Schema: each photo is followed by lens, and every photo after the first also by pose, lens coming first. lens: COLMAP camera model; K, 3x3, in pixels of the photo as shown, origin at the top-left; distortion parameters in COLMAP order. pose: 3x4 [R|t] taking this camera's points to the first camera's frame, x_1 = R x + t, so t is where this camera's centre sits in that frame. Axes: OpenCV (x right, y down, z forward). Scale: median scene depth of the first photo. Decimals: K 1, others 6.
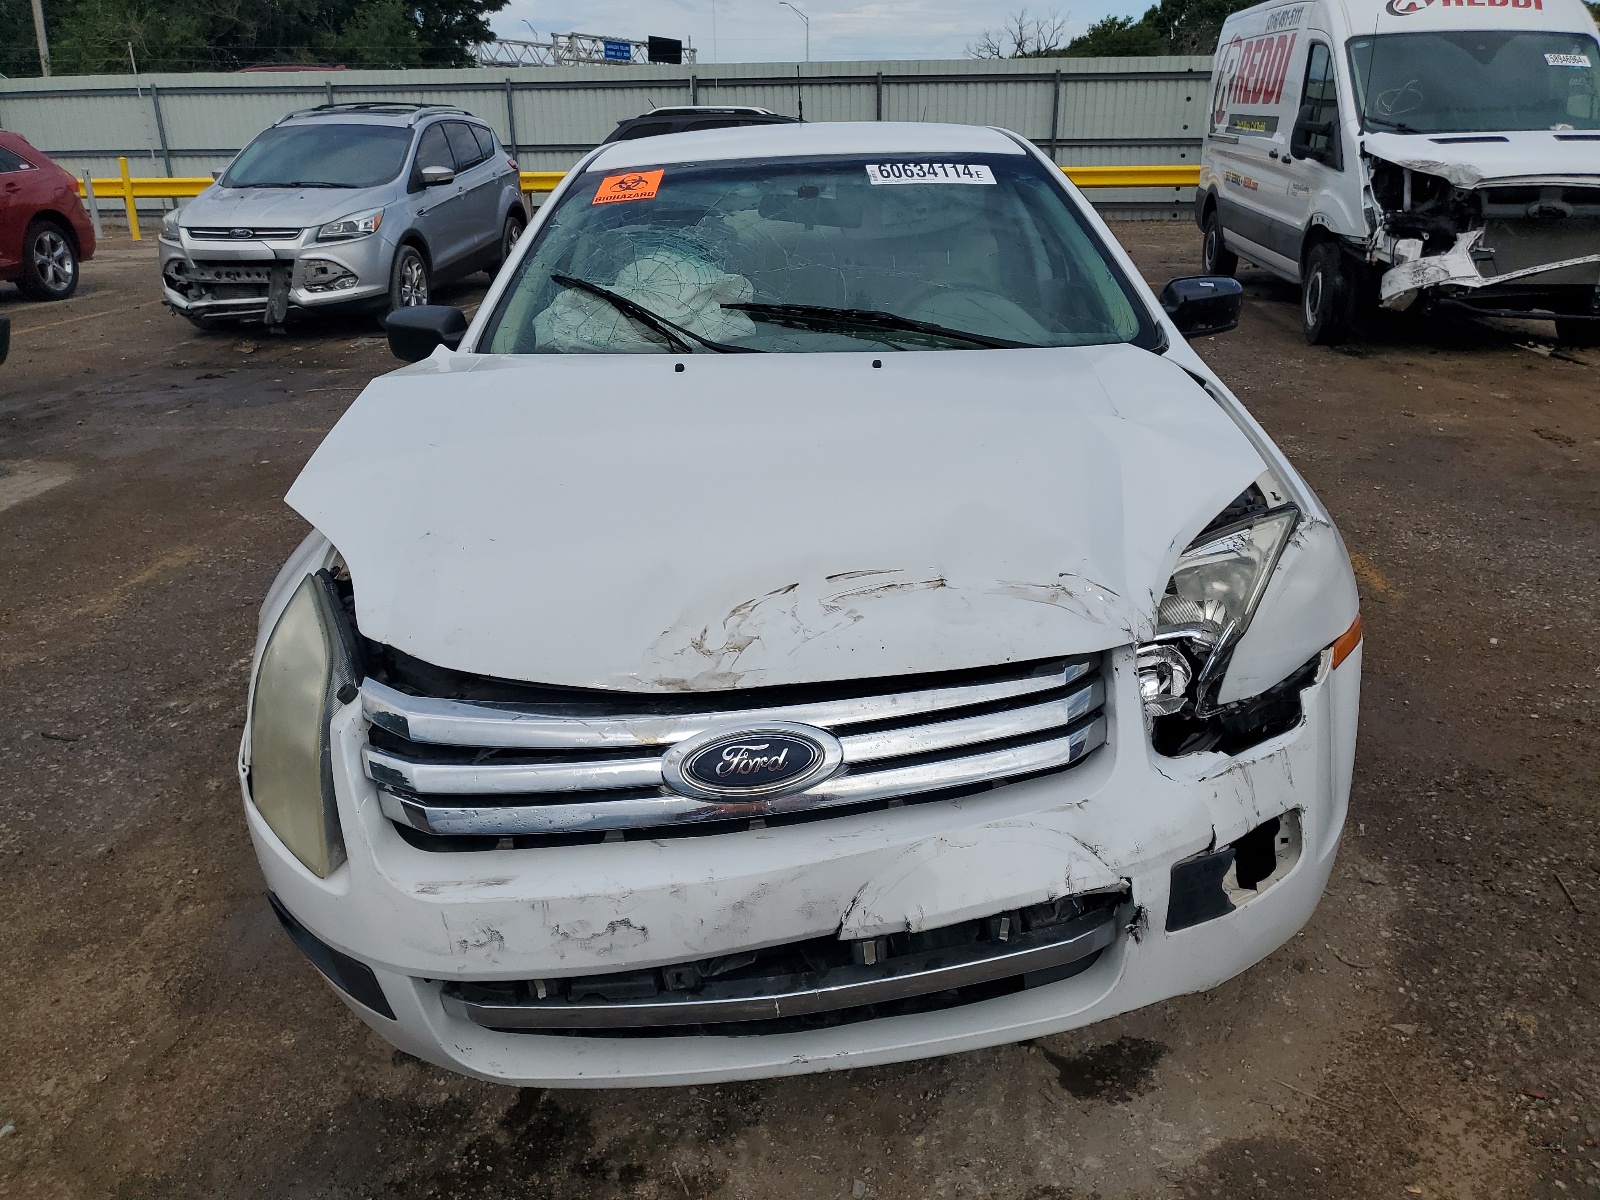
lens RADIAL K [[1209.0, 0, 800.0], [0, 1209.0, 600.0], [0, 0, 1]] dist [0.000604, -0.001761]
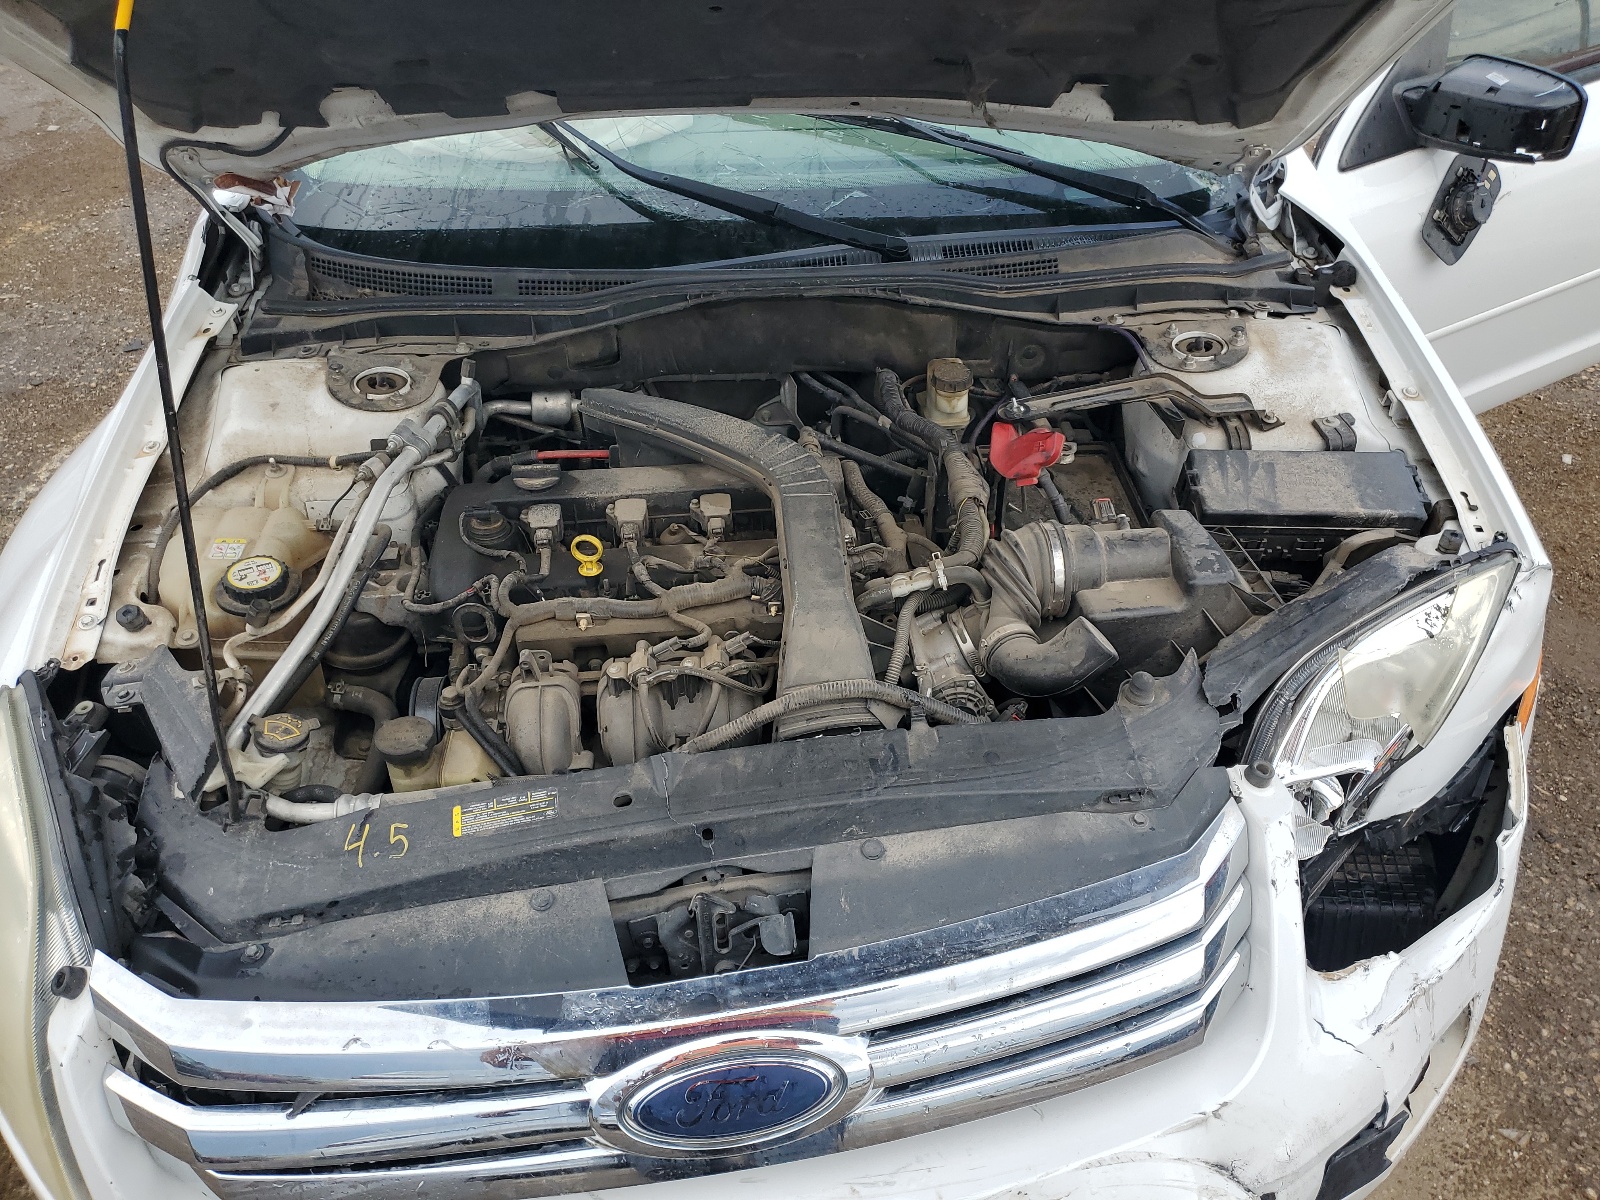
lens RADIAL K [[1248.1, 0, 833.9], [0, 1248.1, 599.4], [0, 0, 1]] dist [-0.005497, -0.009868]
pose [[0.996344, -0.018850, 0.083325, -0.026949], [-0.007078, 0.953786, 0.300404, -0.239853], [-0.085137, -0.299896, 0.950165, 0.334895]]
